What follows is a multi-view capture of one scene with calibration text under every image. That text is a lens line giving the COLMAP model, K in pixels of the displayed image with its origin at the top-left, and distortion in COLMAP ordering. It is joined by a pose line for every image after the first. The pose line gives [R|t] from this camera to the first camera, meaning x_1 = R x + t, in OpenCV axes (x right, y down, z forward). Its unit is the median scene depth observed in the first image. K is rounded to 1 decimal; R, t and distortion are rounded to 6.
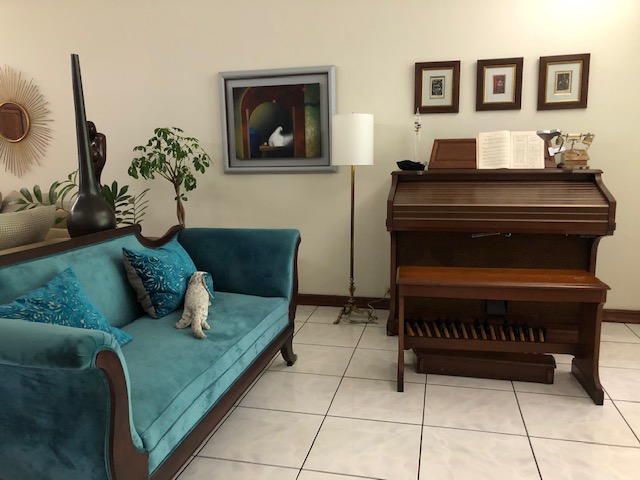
lens RADIAL K [[527.6, 0, 320.1], [0, 527.6, 237.0], [0, 0, 1]] dist [0.036810, -0.044486]
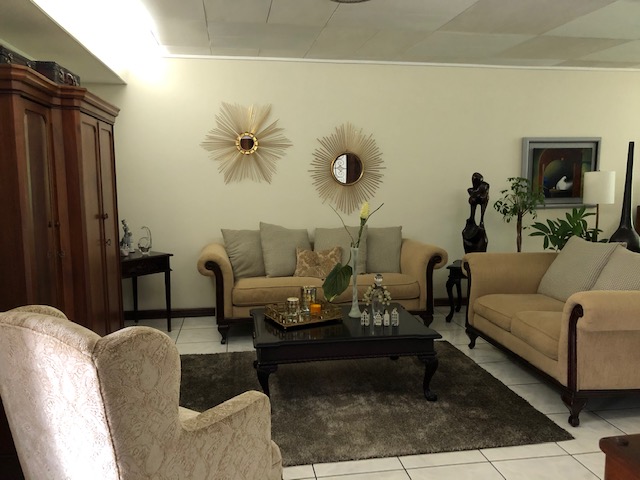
lens RADIAL K [[527.6, 0, 320.2], [0, 527.6, 240.4], [0, 0, 1]] dist [0.036810, -0.044486]
pose [[0.922885, -0.038281, 0.383167, -1.317766], [0.052092, 0.998311, -0.025729, -0.030789], [-0.381535, 0.043705, 0.923321, -0.092177]]
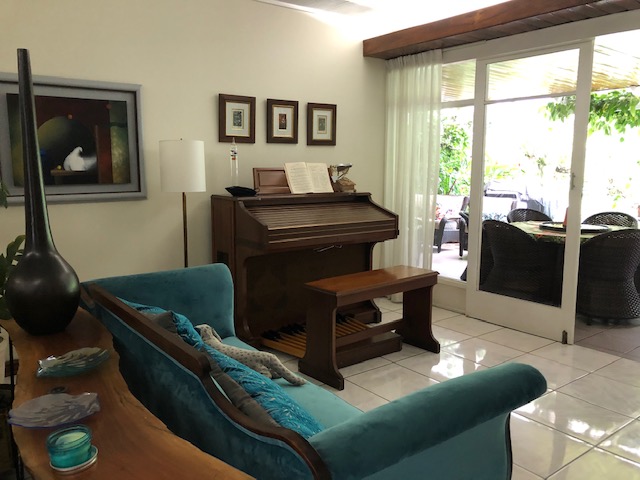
lens RADIAL K [[527.6, 0, 318.7], [0, 527.6, 245.0], [0, 0, 1]] dist [0.036810, -0.044486]
pose [[0.664370, -0.090404, 0.741916, -0.483172], [0.109286, 0.993739, 0.023226, -0.032676], [-0.739370, 0.065650, 0.670091, 0.164833]]
